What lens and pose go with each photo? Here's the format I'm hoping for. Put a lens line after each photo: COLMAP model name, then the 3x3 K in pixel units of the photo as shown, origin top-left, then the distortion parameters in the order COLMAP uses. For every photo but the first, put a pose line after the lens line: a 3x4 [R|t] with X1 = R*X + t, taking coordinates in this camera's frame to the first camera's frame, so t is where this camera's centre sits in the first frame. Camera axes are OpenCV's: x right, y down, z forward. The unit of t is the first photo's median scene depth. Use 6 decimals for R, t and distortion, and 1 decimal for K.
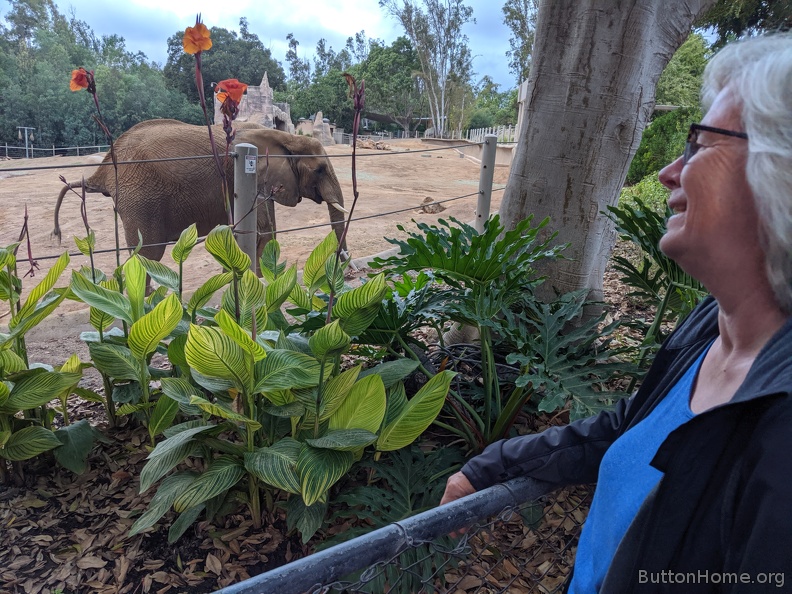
lens RADIAL K [[623.6, 0, 396.0], [0, 623.6, 297.0], [0, 0, 1]] dist [0.133258, -0.175665]
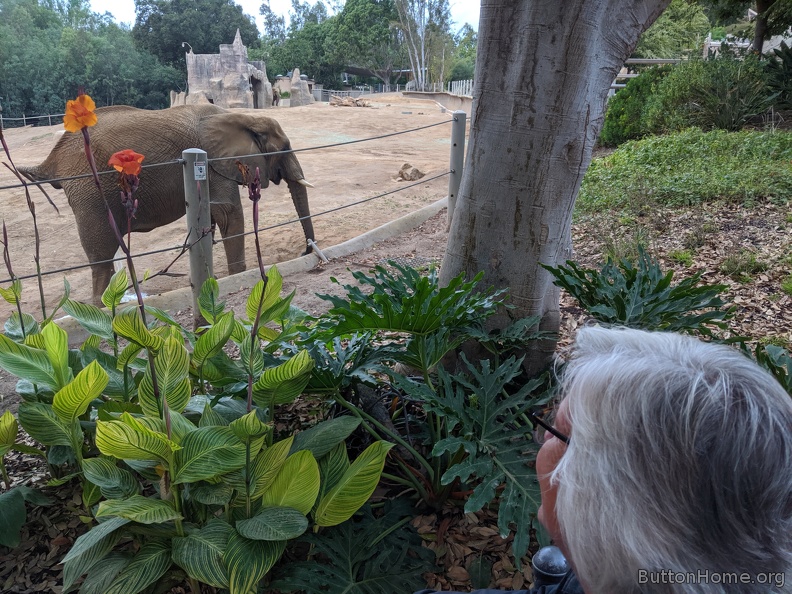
lens RADIAL K [[627.5, 0, 396.0], [0, 627.5, 297.0], [0, 0, 1]] dist [0.081053, -0.063743]
pose [[0.998786, -0.046683, 0.015739, 0.071867], [0.045557, 0.996807, 0.065577, -0.120299], [-0.018750, -0.064780, 0.997723, 0.044433]]
